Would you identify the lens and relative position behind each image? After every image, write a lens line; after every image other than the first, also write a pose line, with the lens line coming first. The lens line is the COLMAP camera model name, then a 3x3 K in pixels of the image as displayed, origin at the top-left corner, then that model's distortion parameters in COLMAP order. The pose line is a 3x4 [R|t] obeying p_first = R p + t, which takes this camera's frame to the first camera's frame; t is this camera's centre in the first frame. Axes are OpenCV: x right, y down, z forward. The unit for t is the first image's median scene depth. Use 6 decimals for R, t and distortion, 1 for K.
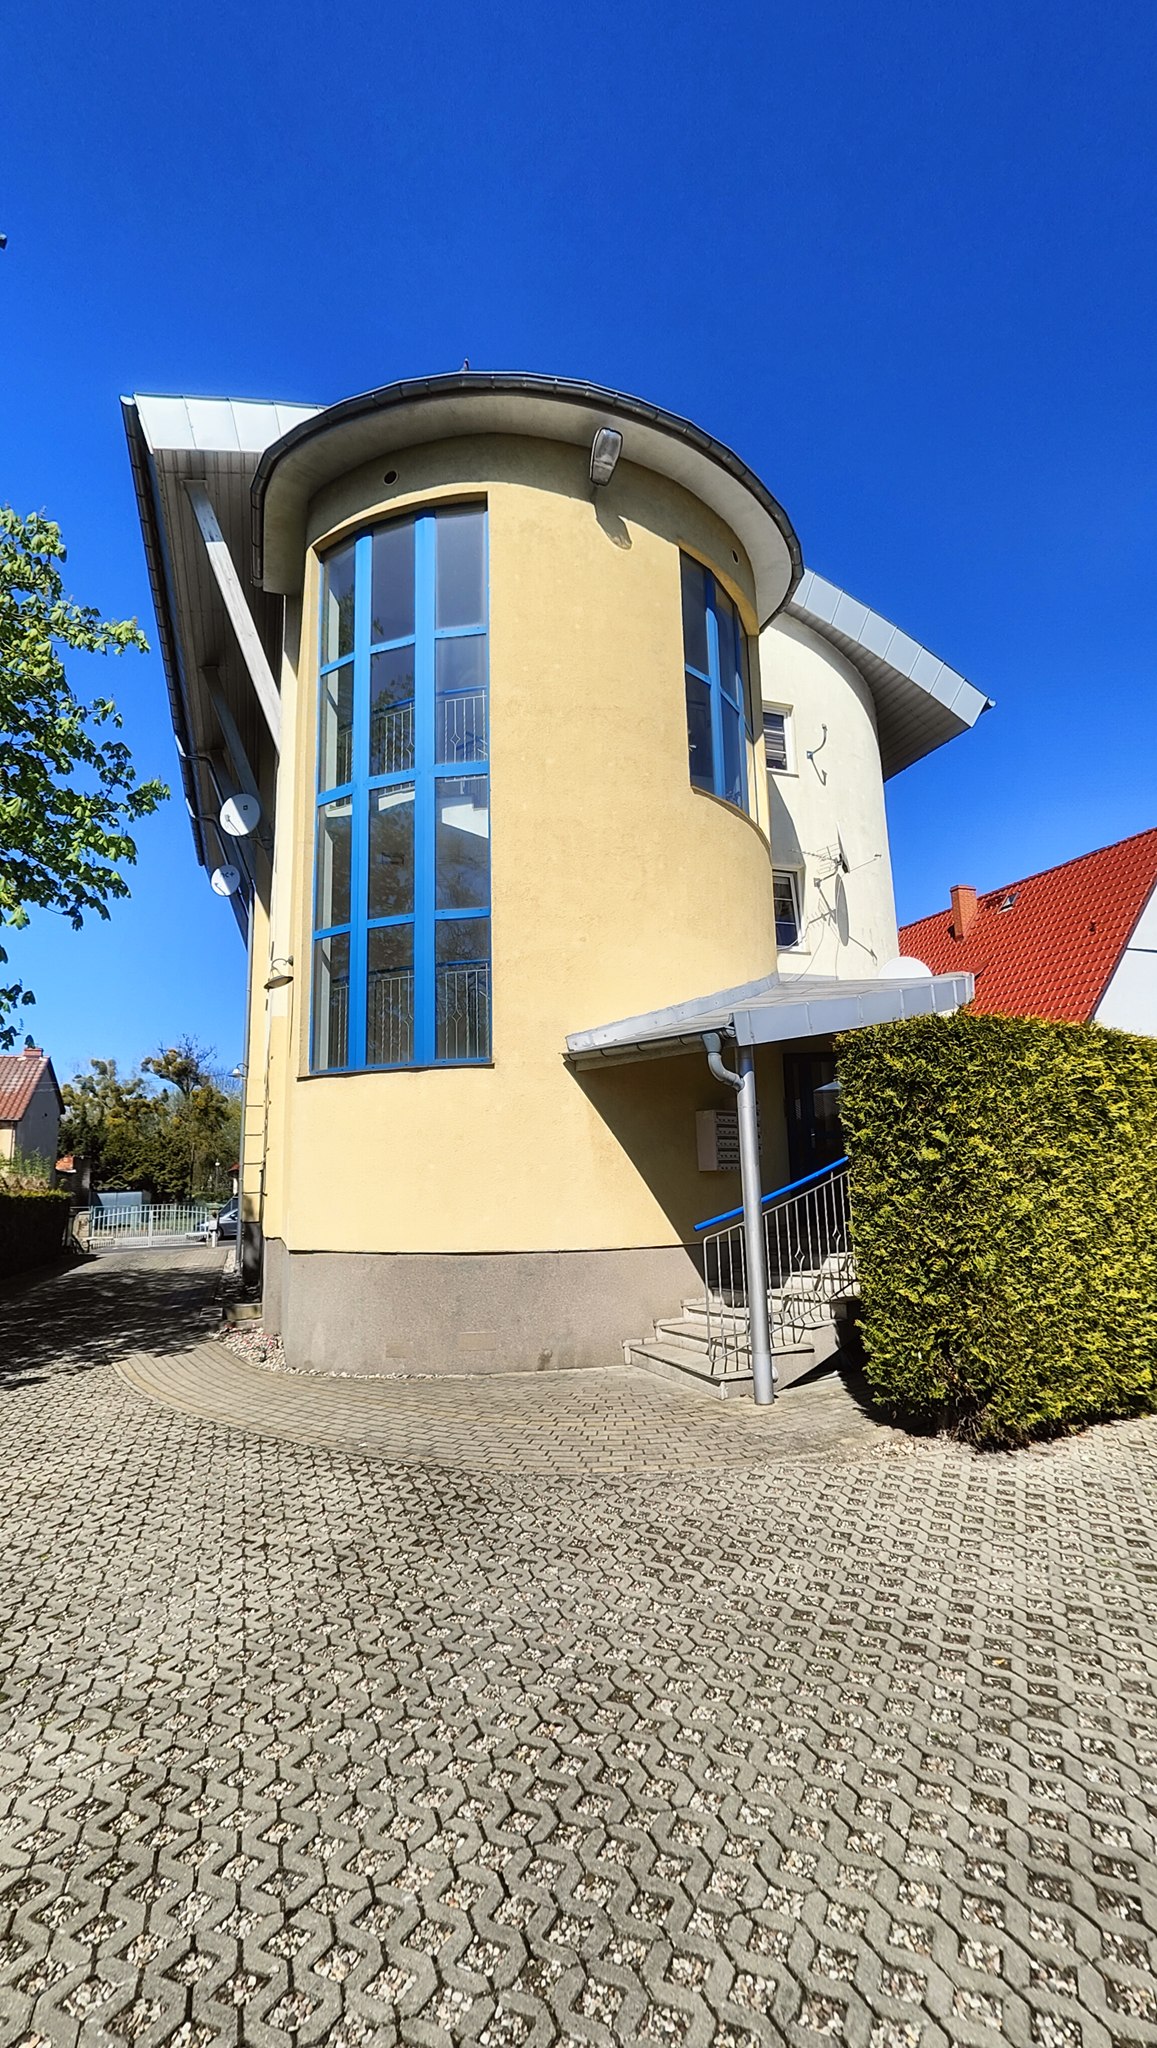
lens RADIAL K [[902.8, 0, 575.7], [0, 902.8, 1025.6], [0, 0, 1]] dist [-0.000558, -0.000008]
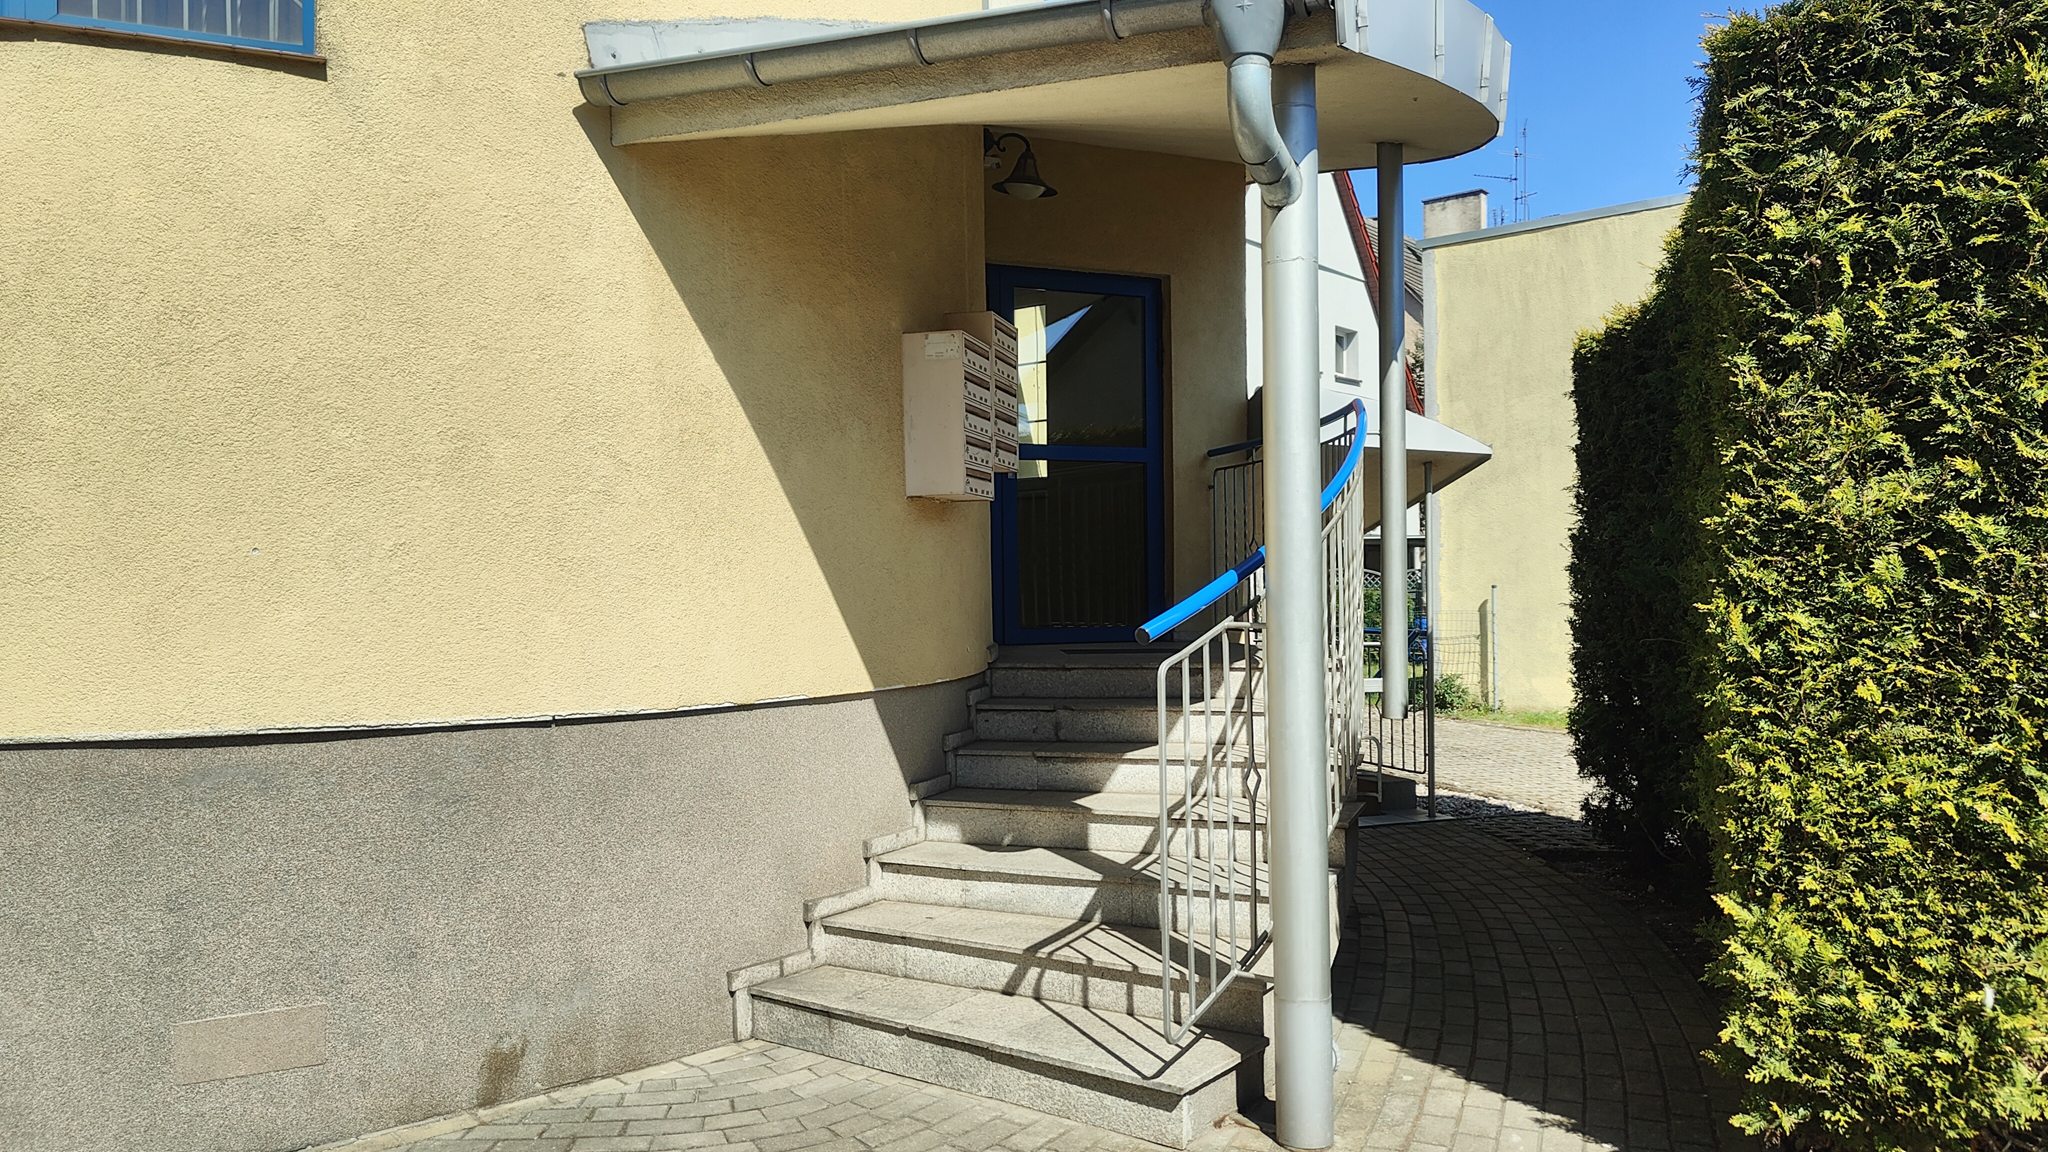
lens RADIAL K [[1478.6, 0, 1022.9], [0, 1478.6, 573.2], [0, 0, 1]] dist [0.001082, -0.000342]
pose [[0.867897, 0.017932, 0.496421, -0.130966], [-0.094050, 0.987205, 0.128768, 0.122594], [-0.487760, -0.158446, 0.858479, 0.505651]]
